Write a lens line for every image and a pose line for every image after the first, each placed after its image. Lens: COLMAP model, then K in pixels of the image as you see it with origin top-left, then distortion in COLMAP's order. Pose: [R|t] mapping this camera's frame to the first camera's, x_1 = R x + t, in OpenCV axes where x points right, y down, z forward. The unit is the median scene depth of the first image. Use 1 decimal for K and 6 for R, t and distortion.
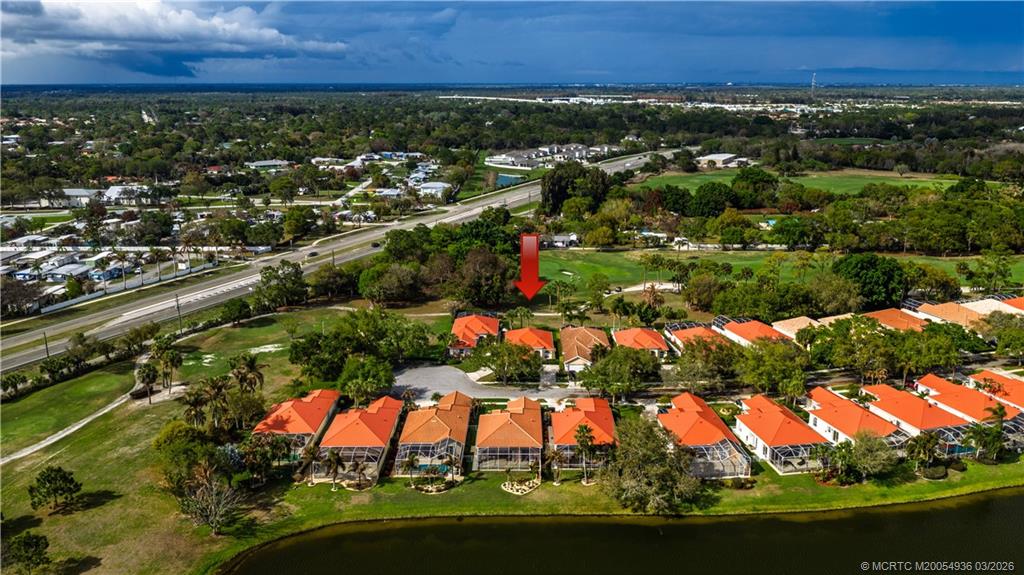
lens RADIAL K [[836.4, 0, 512.0], [0, 836.4, 287.5], [0, 0, 1]] dist [0.006588, 0.000855]
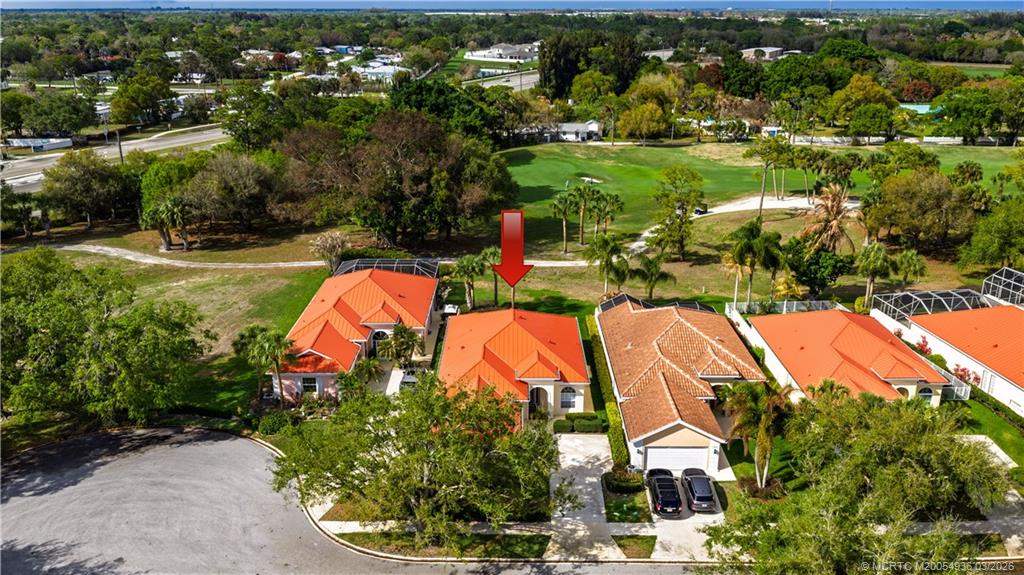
lens RADIAL K [[836.4, 0, 512.0], [0, 836.4, 287.5], [0, 0, 1]] dist [0.006588, 0.000855]
pose [[0.999965, -0.001344, 0.008274, 0.014144], [0.000680, 0.996820, 0.079682, 0.009646], [-0.008355, -0.079674, 0.996786, 0.550111]]
